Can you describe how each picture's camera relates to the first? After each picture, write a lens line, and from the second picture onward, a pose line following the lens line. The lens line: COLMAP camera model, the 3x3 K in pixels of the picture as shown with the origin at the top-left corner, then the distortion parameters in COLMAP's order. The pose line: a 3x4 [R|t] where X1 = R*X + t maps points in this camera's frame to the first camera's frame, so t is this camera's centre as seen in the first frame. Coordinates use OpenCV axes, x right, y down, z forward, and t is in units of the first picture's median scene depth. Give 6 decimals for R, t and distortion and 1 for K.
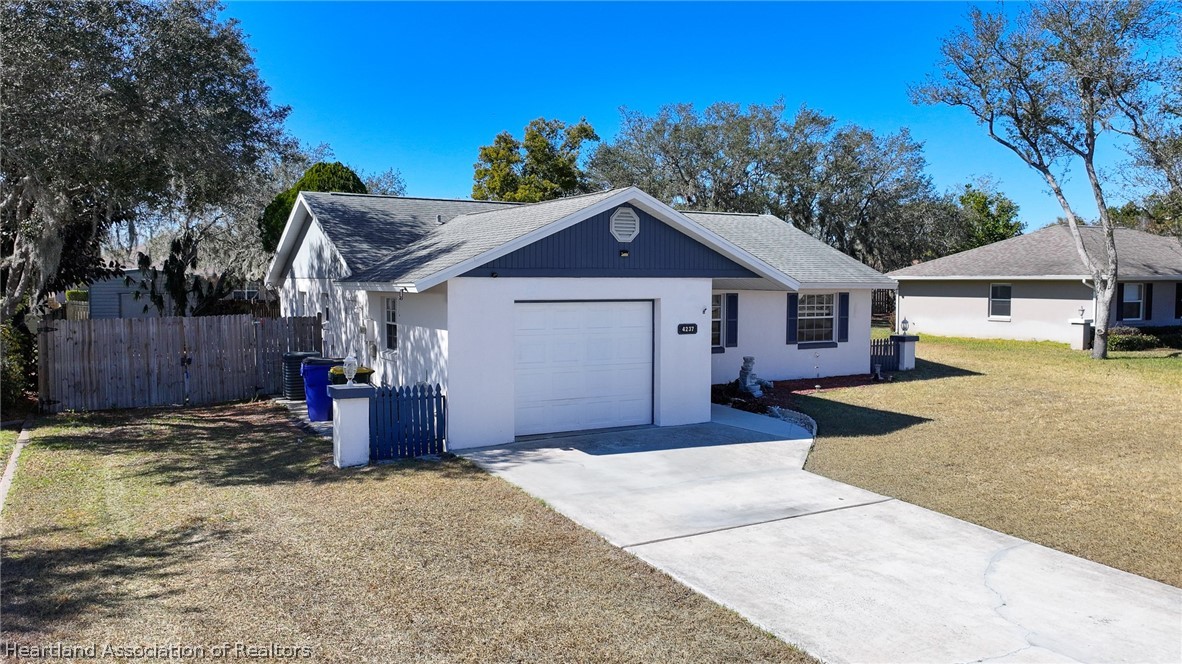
lens RADIAL K [[868.8, 0, 591.0], [0, 868.8, 332.0], [0, 0, 1]] dist [0.000678, -0.000314]
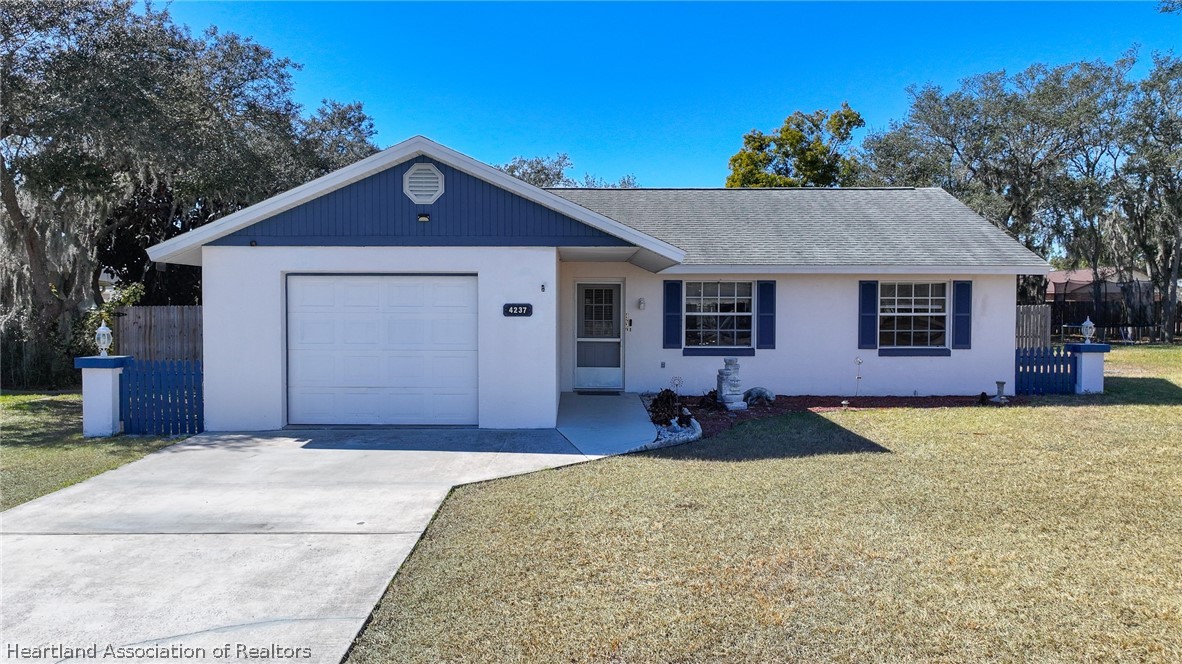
lens RADIAL K [[868.8, 0, 591.0], [0, 868.8, 332.0], [0, 0, 1]] dist [0.000678, -0.000314]
pose [[0.873004, 0.013545, -0.487524, 0.563281], [-0.027796, 0.999371, -0.022008, 0.032702], [0.486919, 0.032764, 0.872832, 0.330509]]
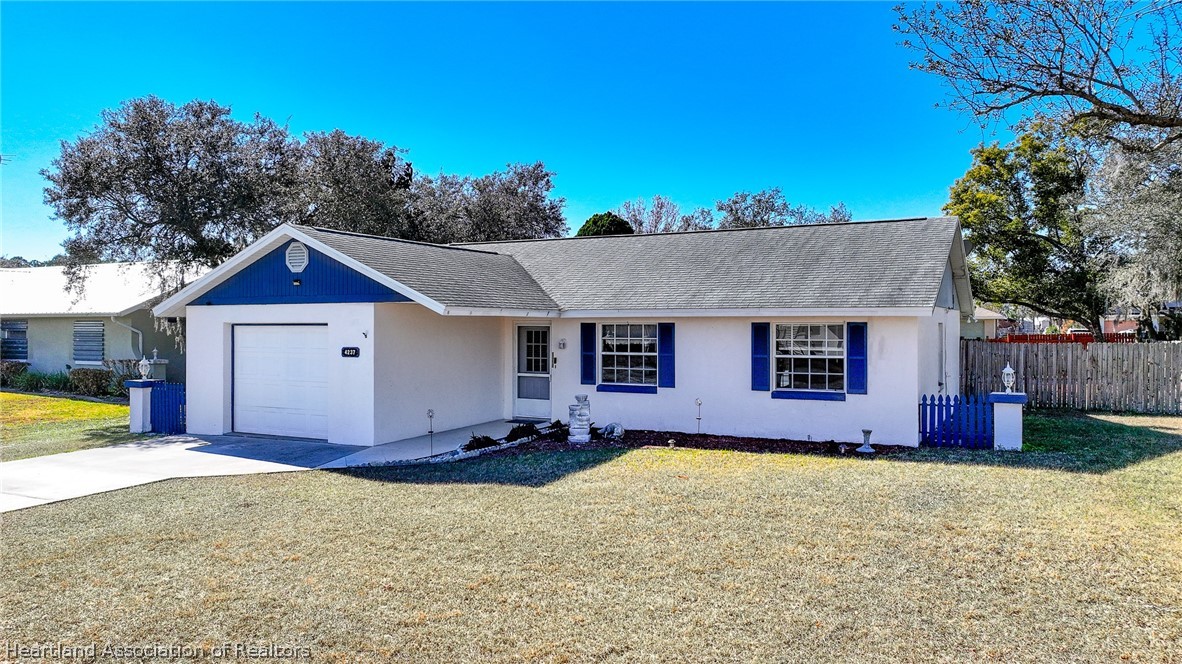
lens RADIAL K [[868.8, 0, 591.0], [0, 868.8, 332.0], [0, 0, 1]] dist [0.000678, -0.000314]
pose [[0.543455, 0.001674, -0.839437, 1.135607], [-0.048301, 0.998404, -0.029279, -0.010984], [0.838048, 0.056458, 0.542668, 0.676667]]
